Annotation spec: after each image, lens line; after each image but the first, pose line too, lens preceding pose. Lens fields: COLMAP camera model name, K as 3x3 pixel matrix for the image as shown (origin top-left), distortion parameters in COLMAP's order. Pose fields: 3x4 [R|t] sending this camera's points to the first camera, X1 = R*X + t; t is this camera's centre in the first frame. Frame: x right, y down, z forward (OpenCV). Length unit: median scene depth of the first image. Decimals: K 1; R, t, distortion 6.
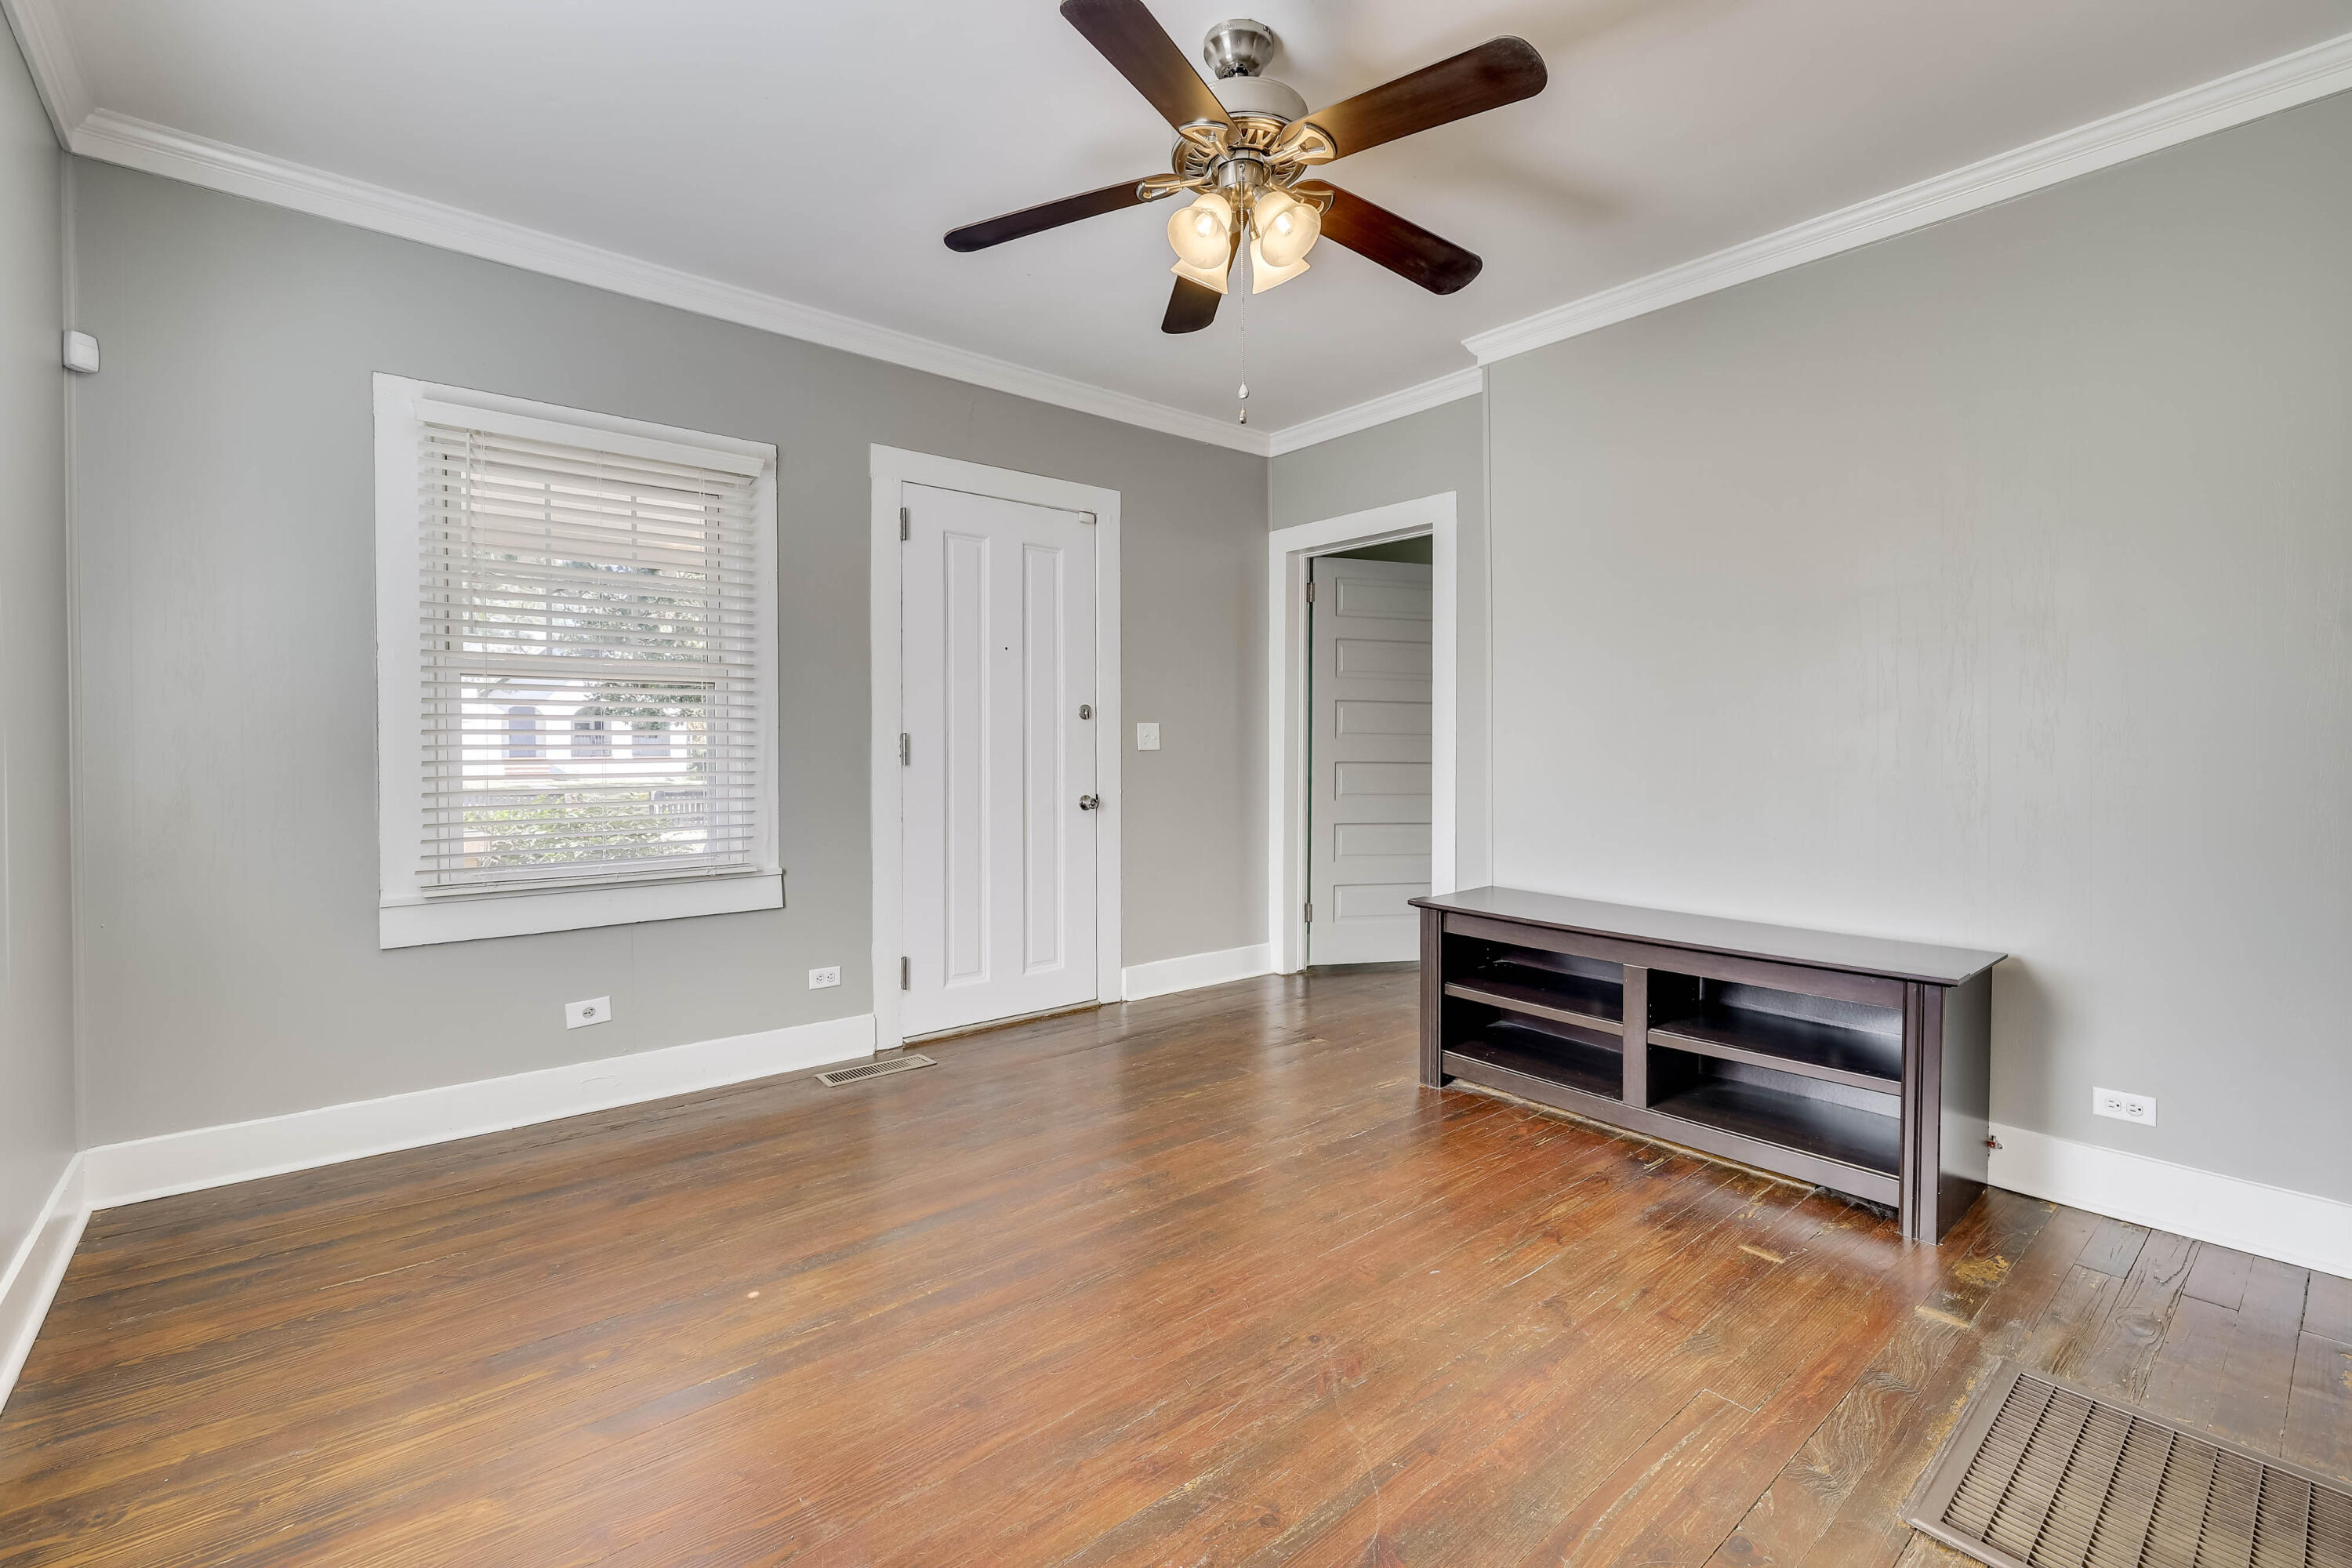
lens RADIAL K [[1052.5, 0, 1211.6], [0, 1052.5, 768.0], [0, 0, 1]] dist [-0.002064, -0.000123]
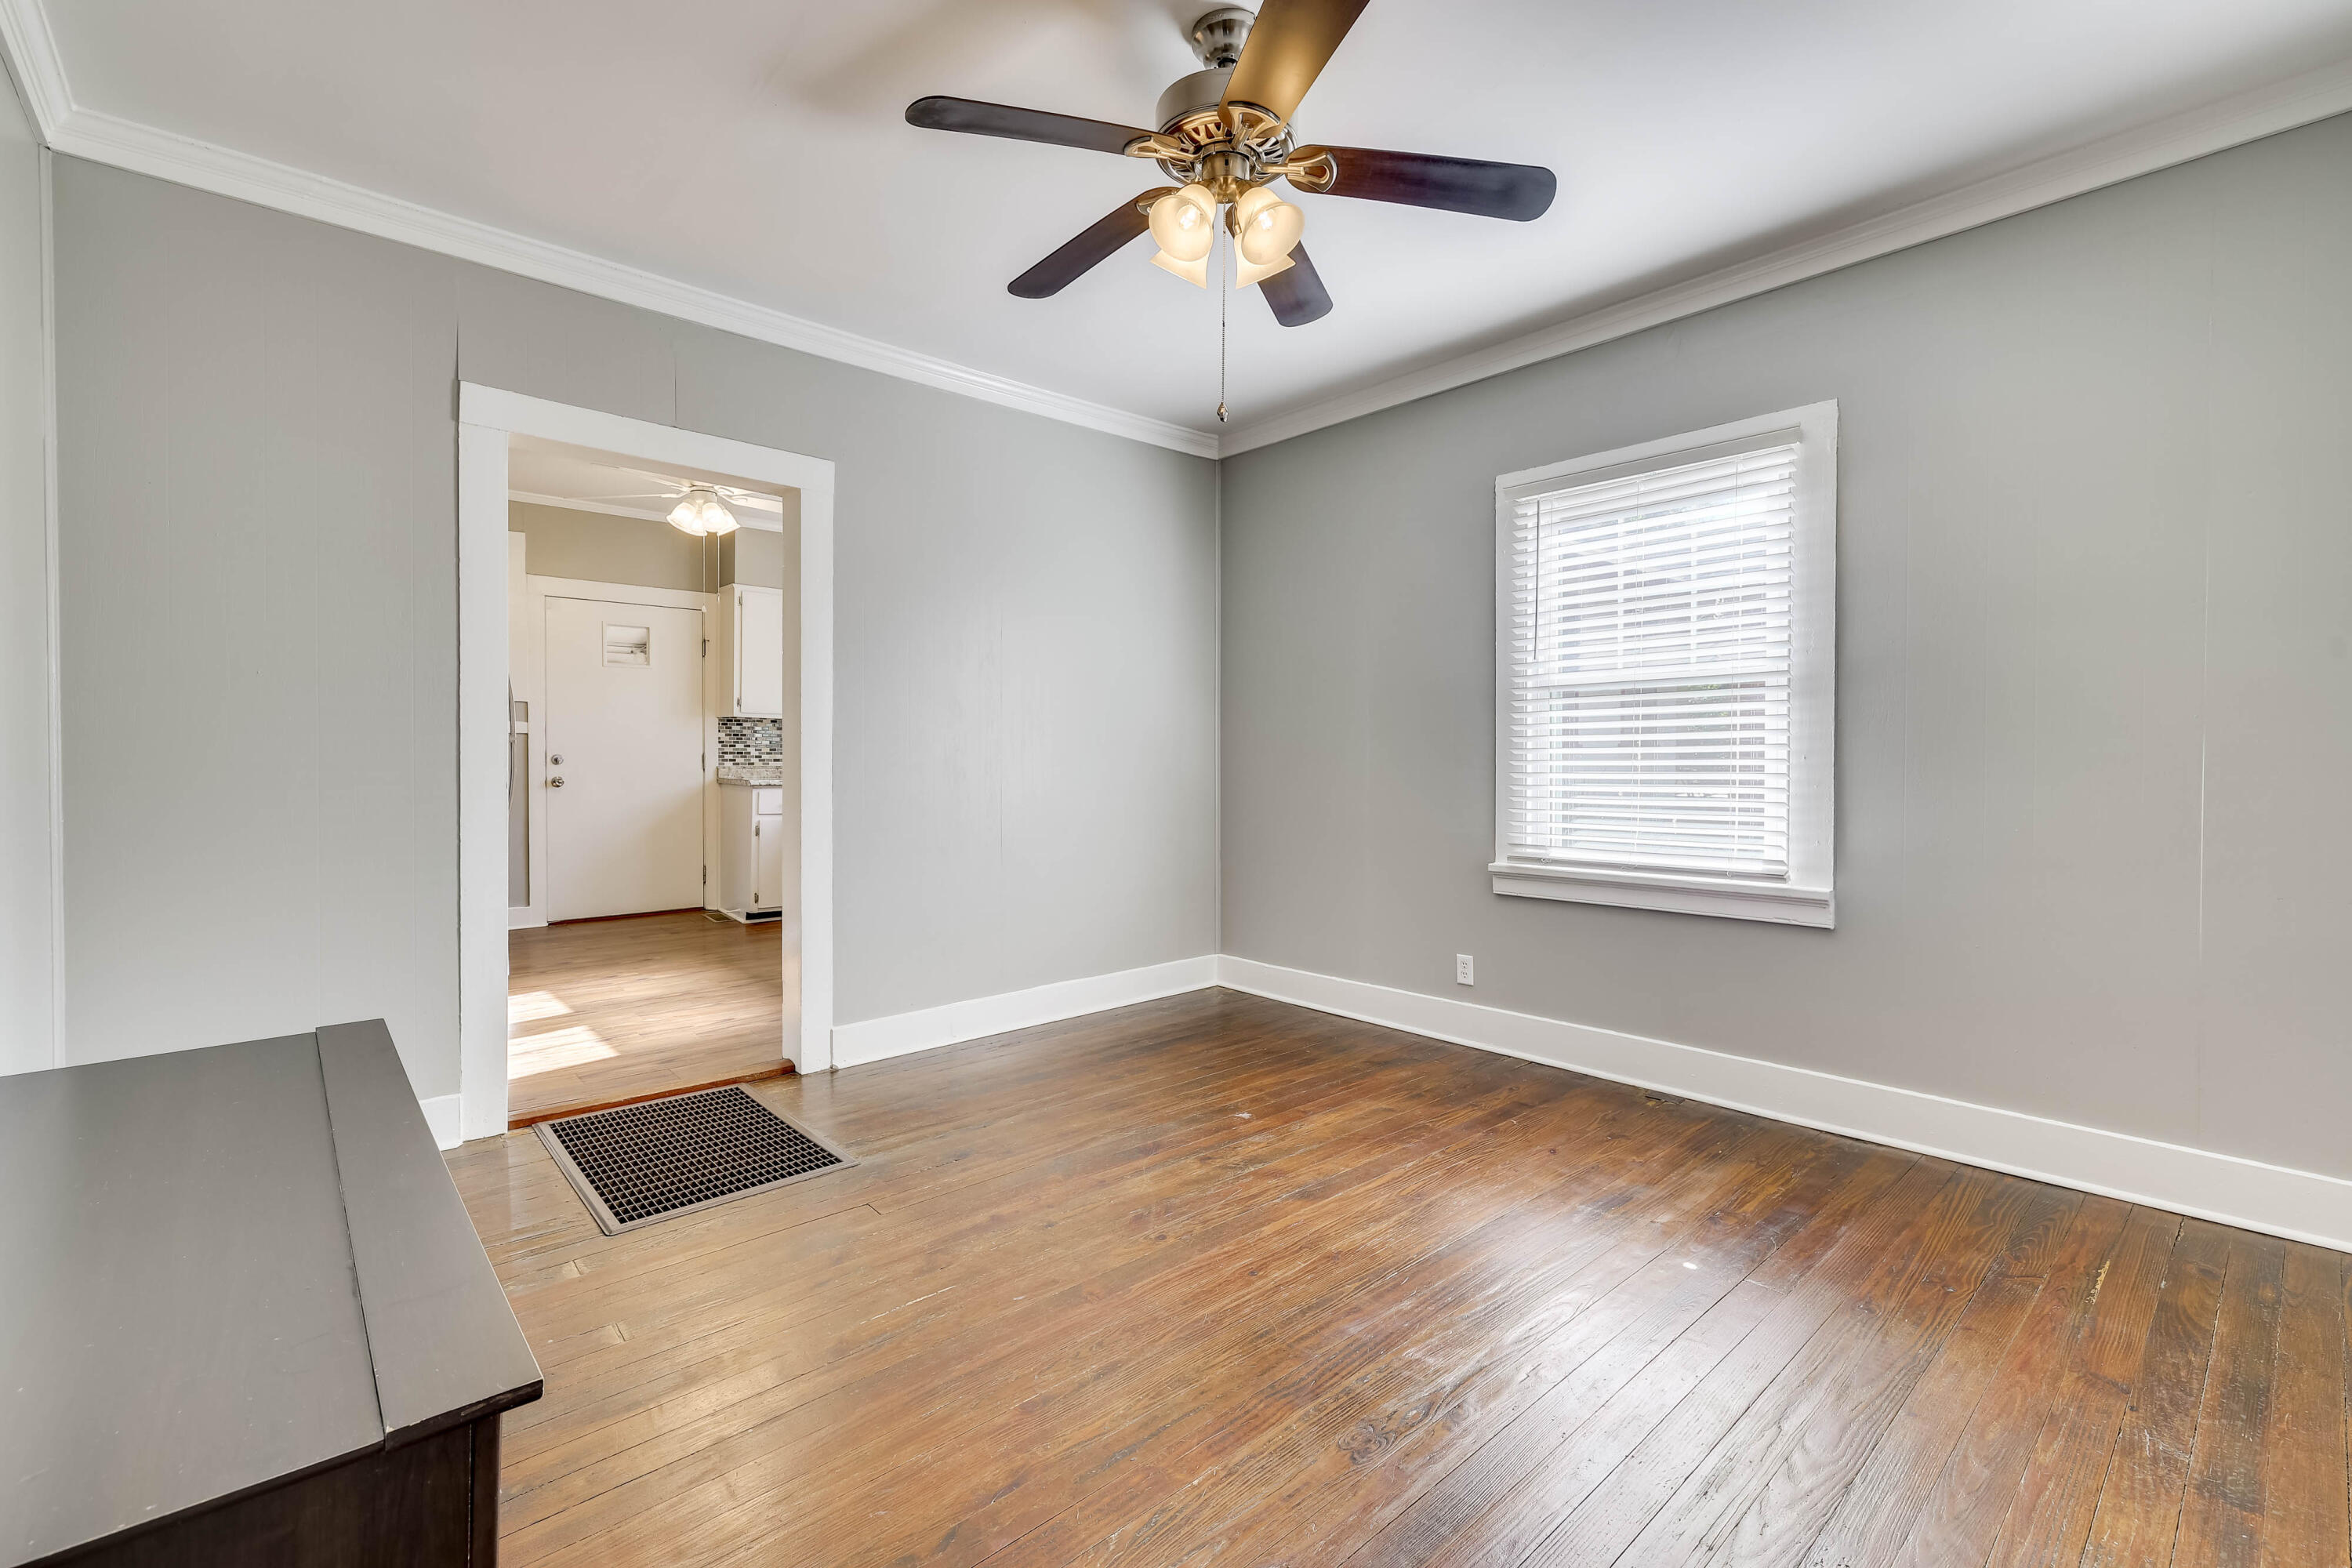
lens RADIAL K [[1014.8, 0, 1179.6], [0, 1014.8, 754.5], [0, 0, 1]] dist [-0.003106, -0.000146]
pose [[-1.000000, -0.000949, 0.000069, 0.049637], [-0.000948, 0.999745, 0.022541, -0.021297], [-0.000090, 0.022541, -0.999746, 1.367585]]
